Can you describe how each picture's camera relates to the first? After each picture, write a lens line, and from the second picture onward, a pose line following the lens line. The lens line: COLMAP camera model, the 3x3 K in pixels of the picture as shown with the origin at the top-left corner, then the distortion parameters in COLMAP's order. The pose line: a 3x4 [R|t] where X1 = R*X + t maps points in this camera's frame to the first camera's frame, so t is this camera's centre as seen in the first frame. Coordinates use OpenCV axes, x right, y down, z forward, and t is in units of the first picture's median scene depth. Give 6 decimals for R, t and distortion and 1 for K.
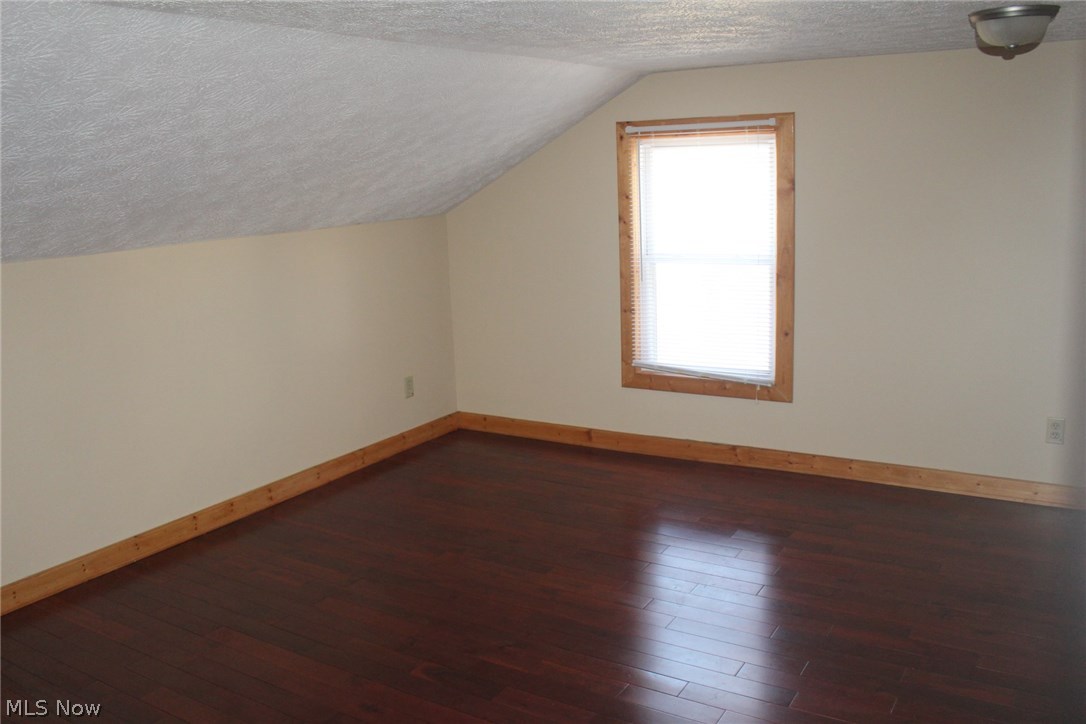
lens RADIAL K [[954.8, 0, 543.0], [0, 954.8, 362.0], [0, 0, 1]] dist [-0.144092, 0.091904]
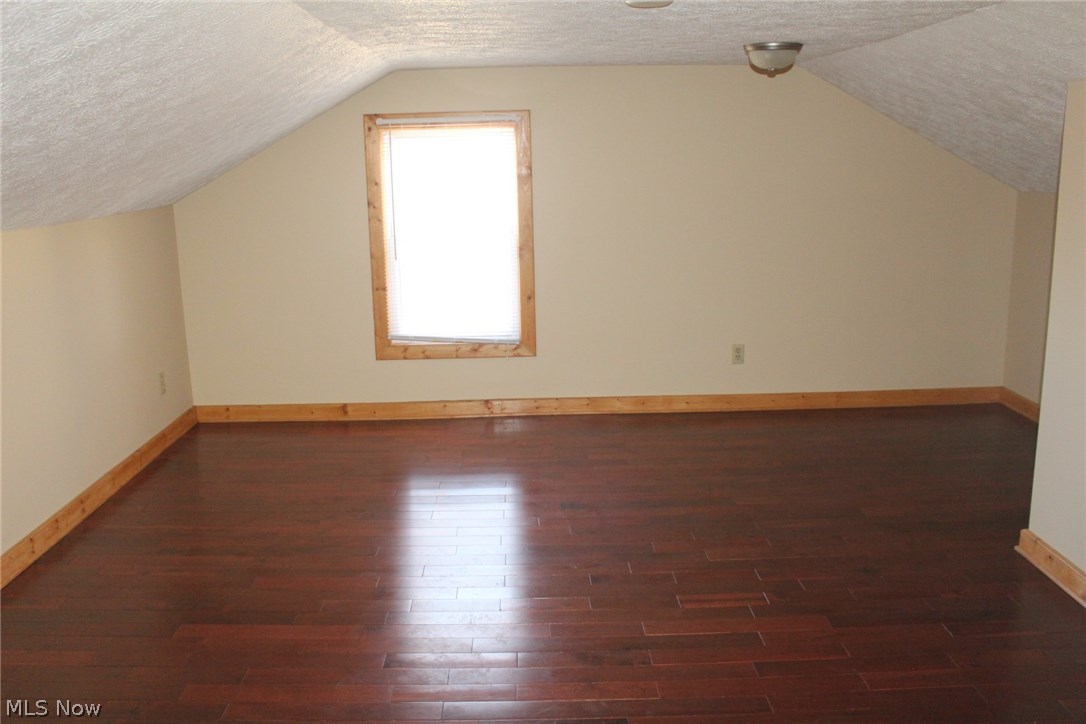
lens RADIAL K [[954.8, 0, 543.0], [0, 954.8, 362.0], [0, 0, 1]] dist [-0.144092, 0.091904]
pose [[0.843571, -0.098395, 0.527926, -0.349153], [0.096549, 0.994841, 0.031142, 0.013930], [-0.528267, 0.024700, 0.848719, -0.012901]]
